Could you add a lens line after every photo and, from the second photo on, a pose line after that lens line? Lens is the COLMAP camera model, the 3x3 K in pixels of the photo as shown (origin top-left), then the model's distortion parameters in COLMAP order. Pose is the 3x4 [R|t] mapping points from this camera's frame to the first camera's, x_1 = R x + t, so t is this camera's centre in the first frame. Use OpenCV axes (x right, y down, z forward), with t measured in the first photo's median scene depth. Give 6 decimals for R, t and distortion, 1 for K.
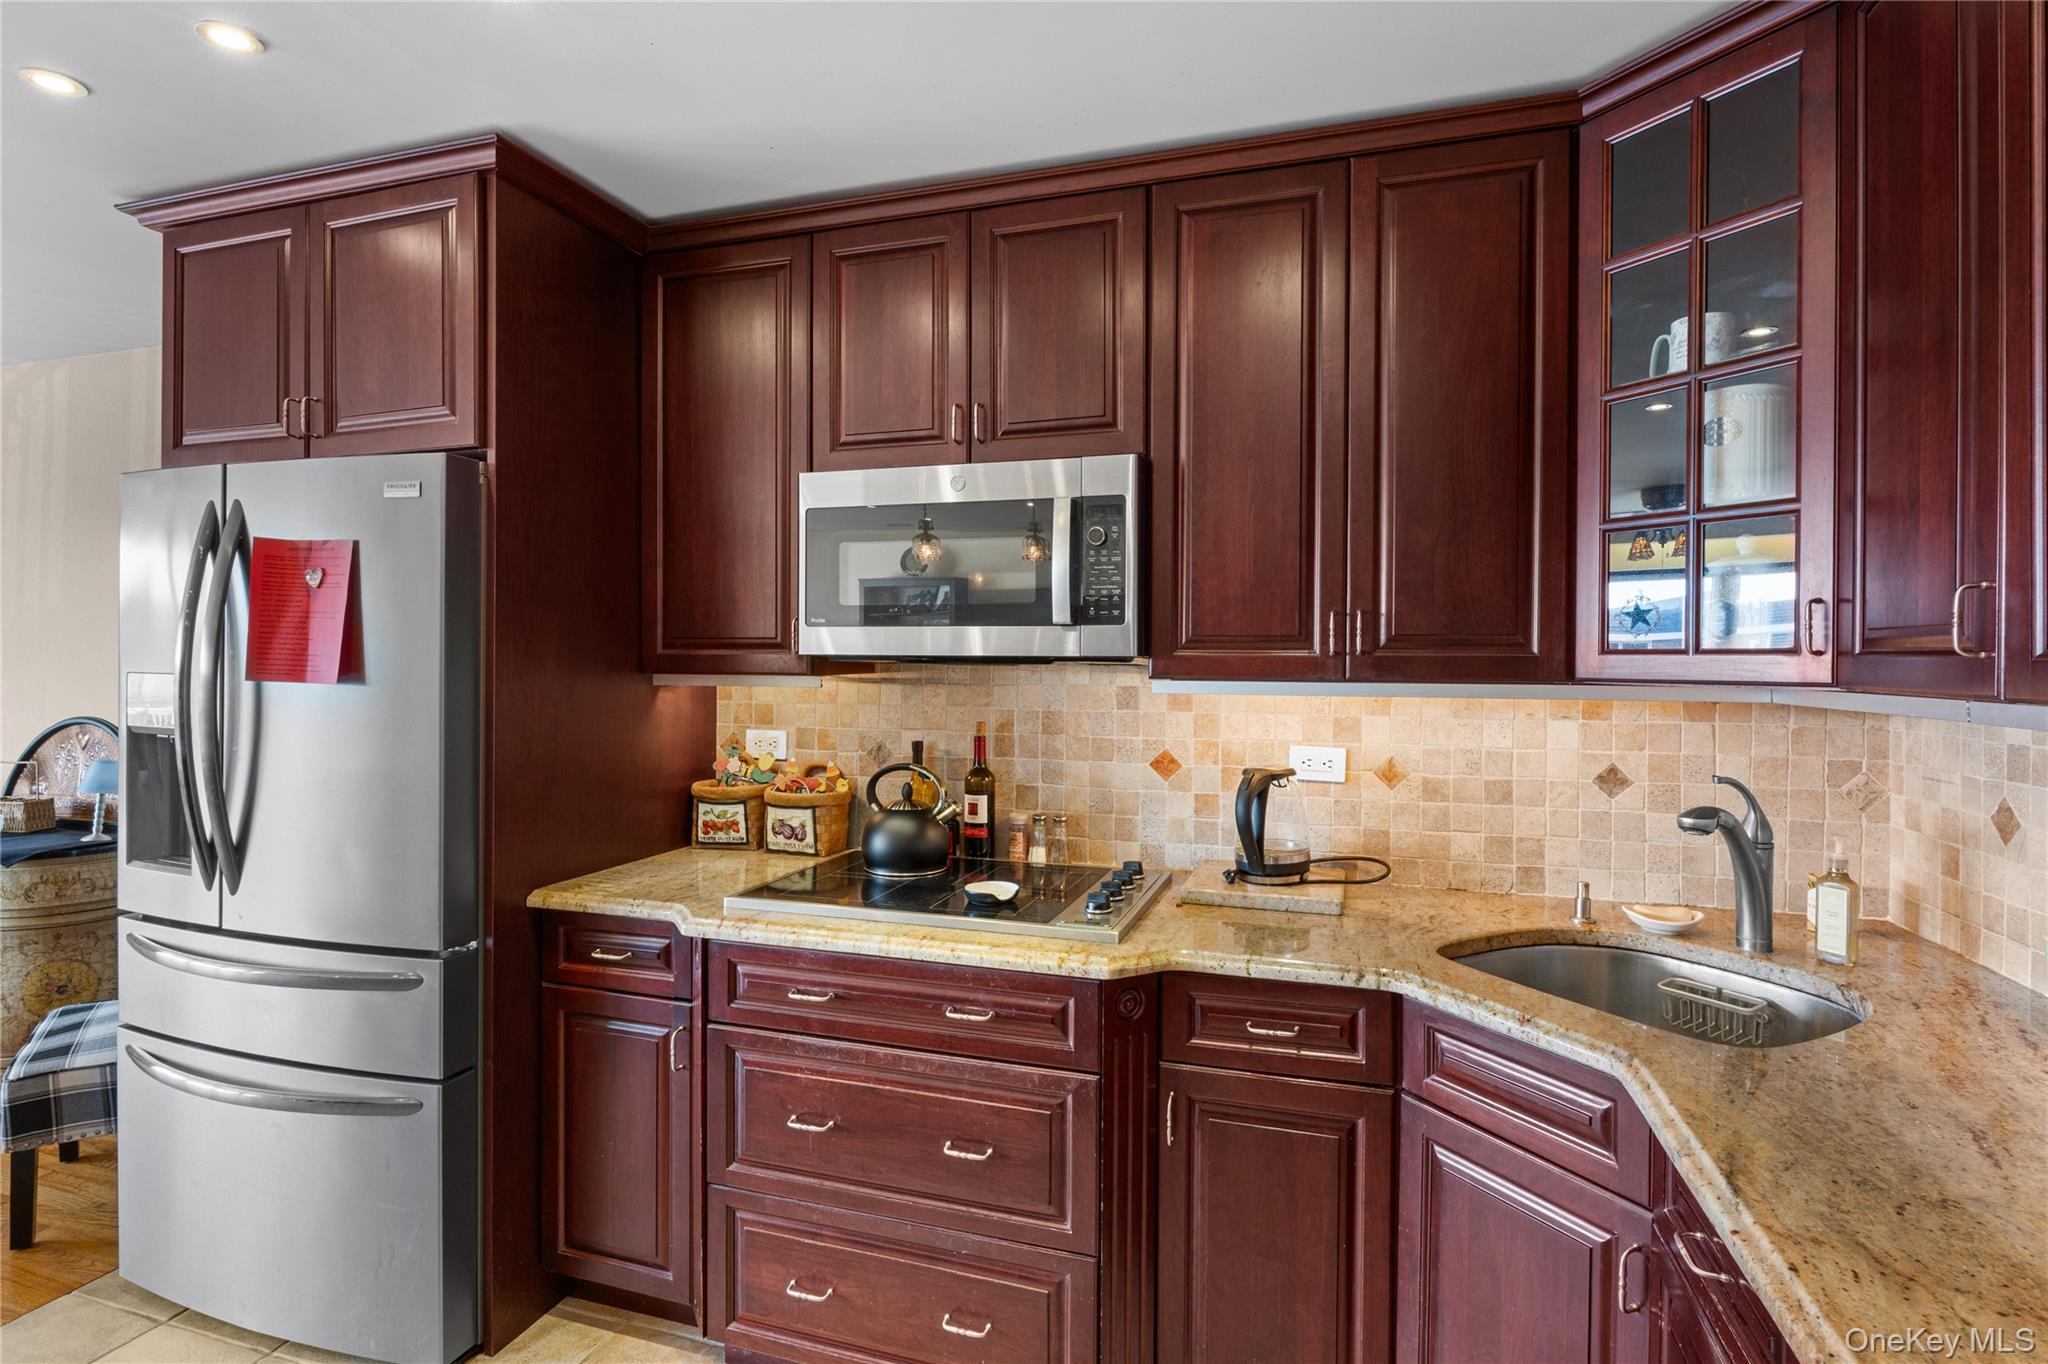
lens RADIAL K [[1036.9, 0, 1019.9], [0, 1036.9, 664.6], [0, 0, 1]] dist [-0.004425, -0.000190]
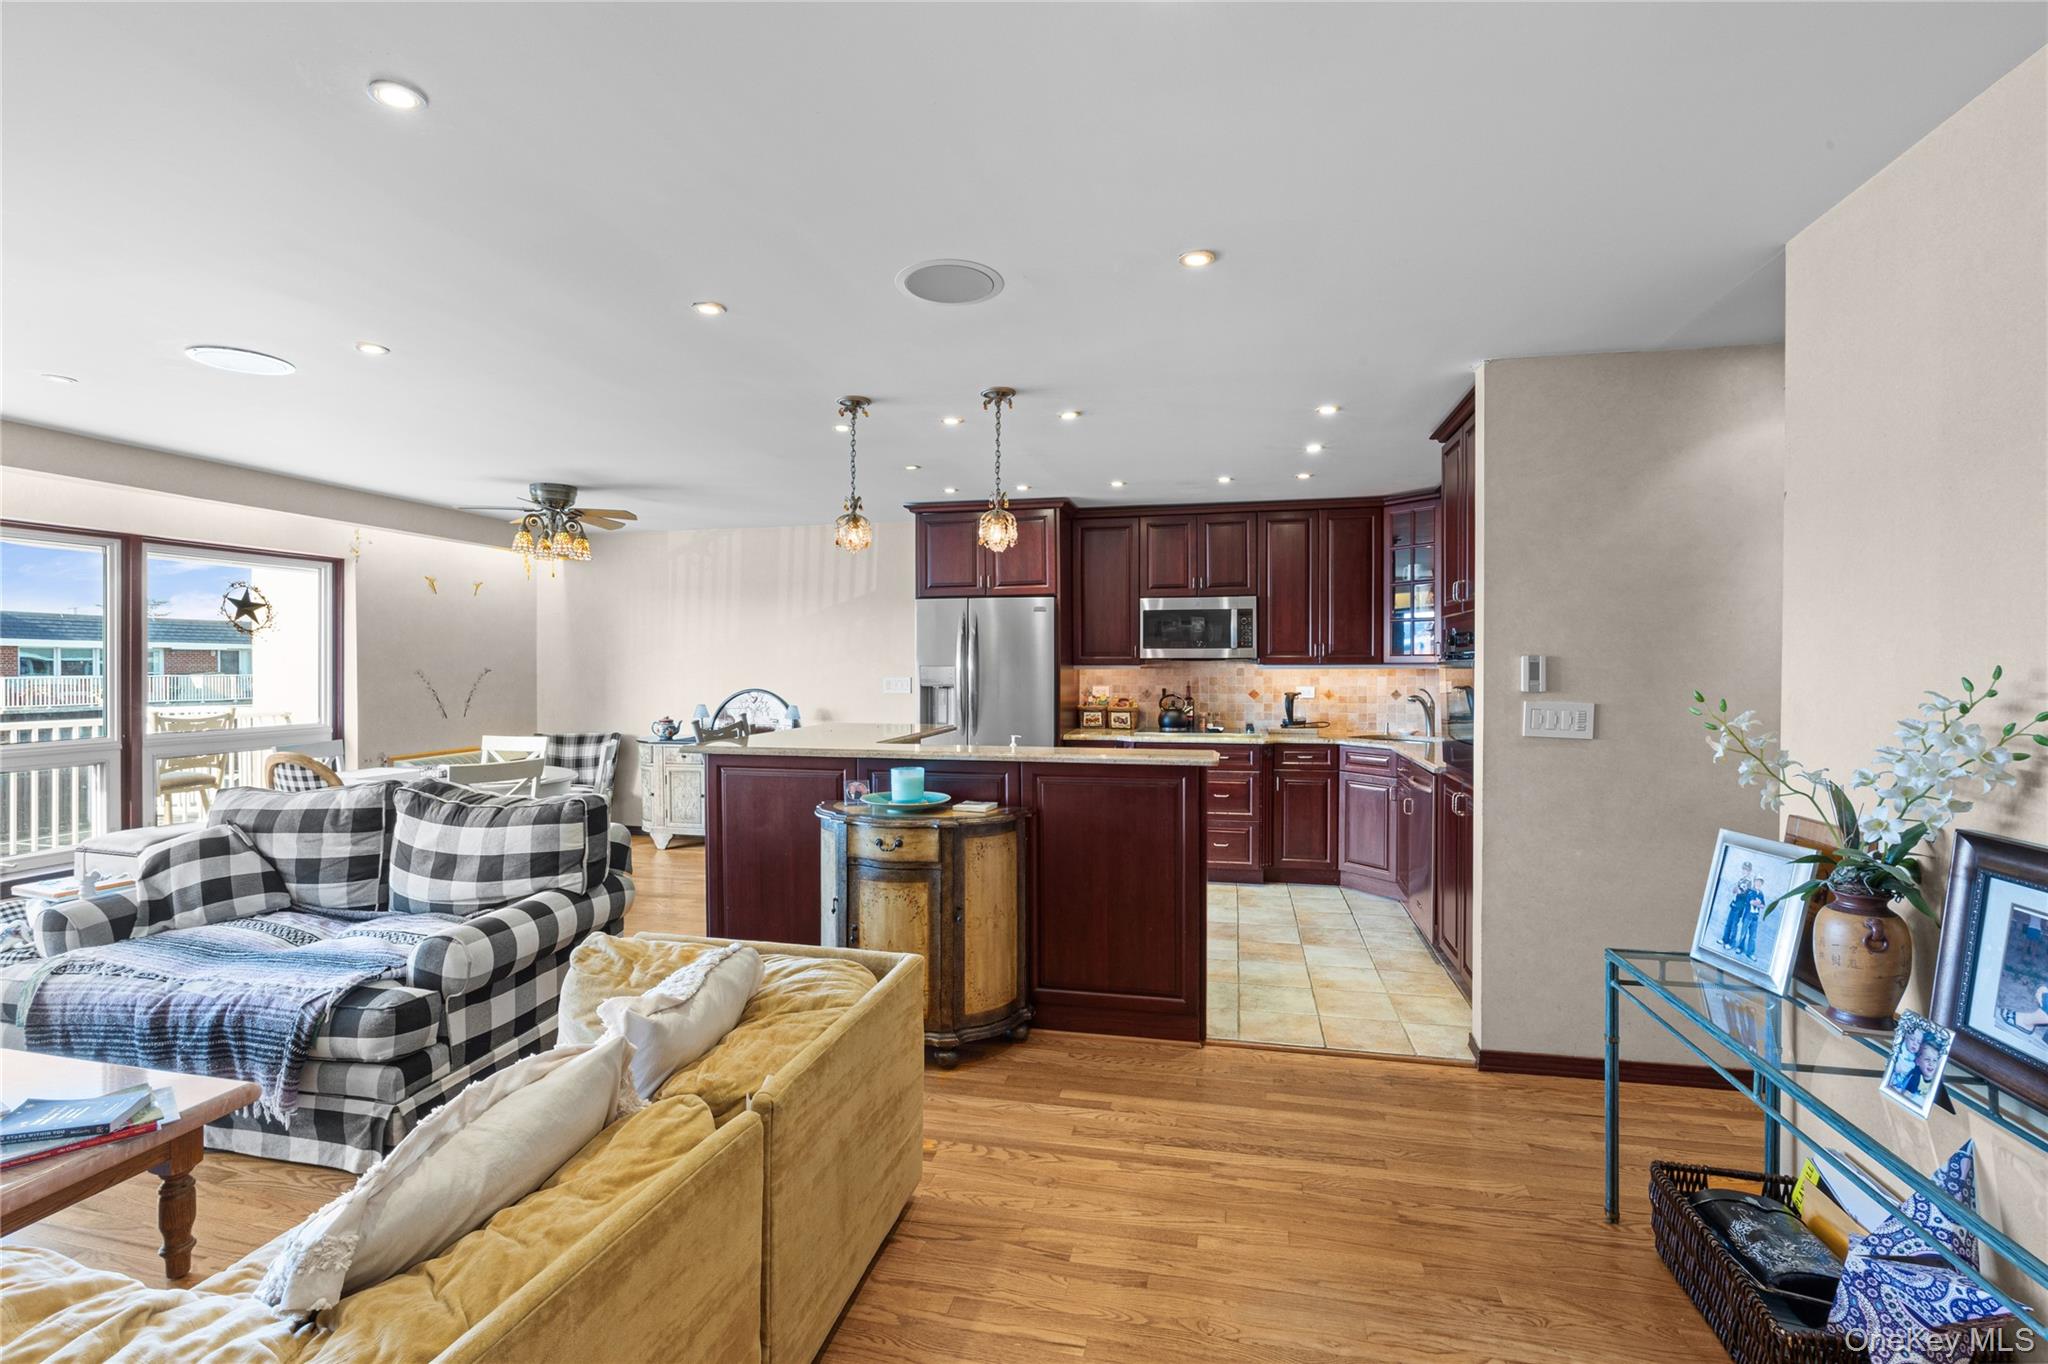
lens RADIAL K [[911.9, 0, 1024.5], [0, 911.9, 674.4], [0, 0, 1]] dist [-0.012678, 0.000812]
pose [[0.995878, -0.009744, 0.090179, -0.851103], [0.009061, 0.999927, 0.007980, 0.014633], [-0.090251, -0.007130, 0.995894, -1.748017]]
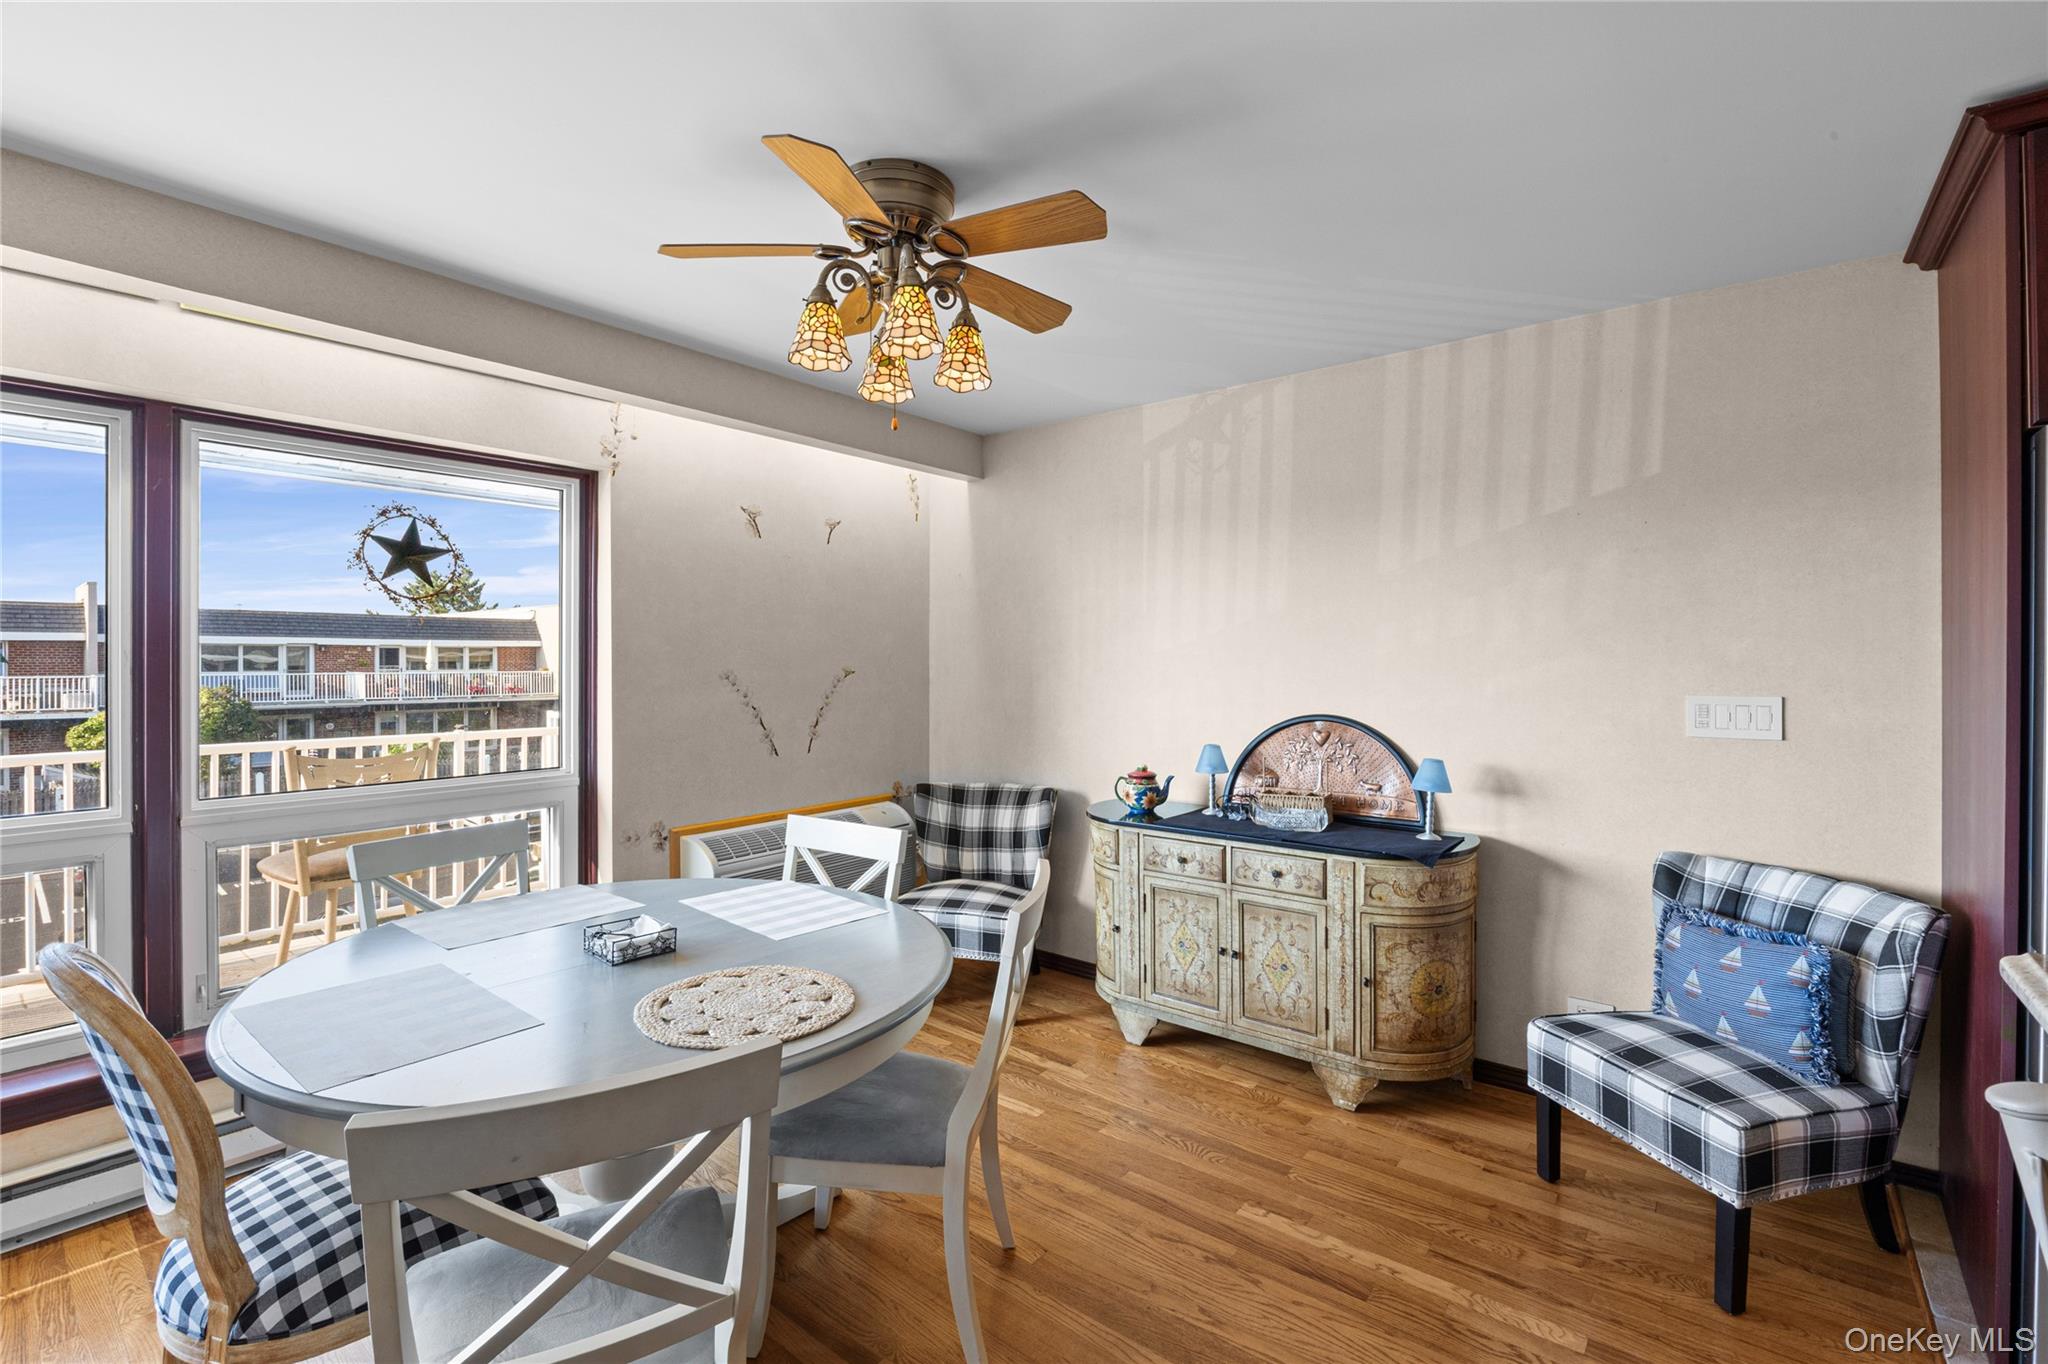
lens RADIAL K [[899.3, 0, 1031.5], [0, 899.3, 662.0], [0, 0, 1]] dist [-0.019098, 0.000294]
pose [[0.937972, -0.008612, -0.346603, -1.478247], [0.007244, 0.999960, -0.005243, 0.000295], [0.346634, 0.002407, 0.937997, 0.081578]]
